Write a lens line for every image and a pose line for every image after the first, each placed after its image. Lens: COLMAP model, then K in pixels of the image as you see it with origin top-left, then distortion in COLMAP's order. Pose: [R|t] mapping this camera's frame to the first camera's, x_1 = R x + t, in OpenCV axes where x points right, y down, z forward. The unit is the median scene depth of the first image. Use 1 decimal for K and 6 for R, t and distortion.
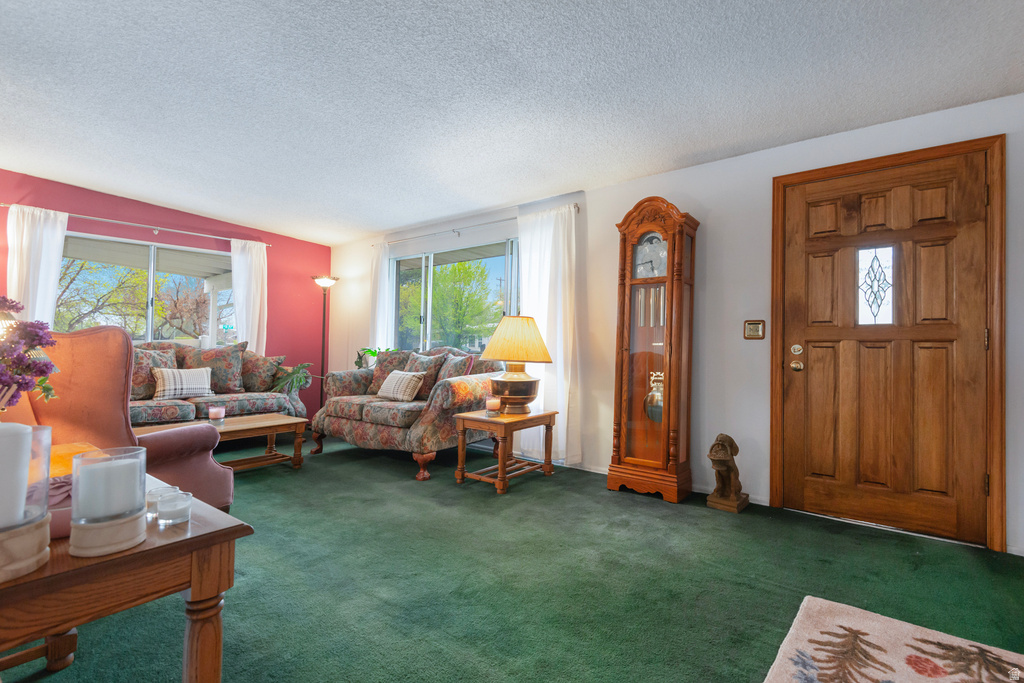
lens RADIAL K [[485.2, 0, 512.0], [0, 485.2, 341.5], [0, 0, 1]] dist [-0.000132, -0.001118]
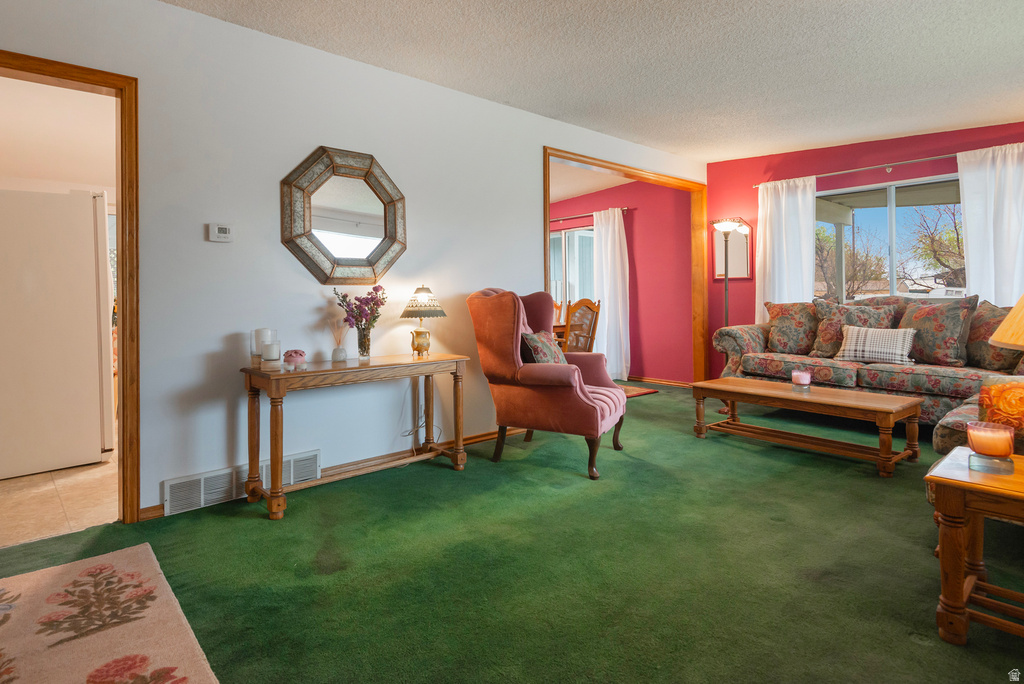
lens RADIAL K [[535.6, 0, 464.4], [0, 535.6, 299.6], [0, 0, 1]] dist [-0.001868, -0.000749]
pose [[-0.187032, -0.001602, -0.982352, 0.386306], [0.011850, 0.999922, -0.003887, 0.001492], [0.982282, -0.012368, -0.186999, 0.479807]]
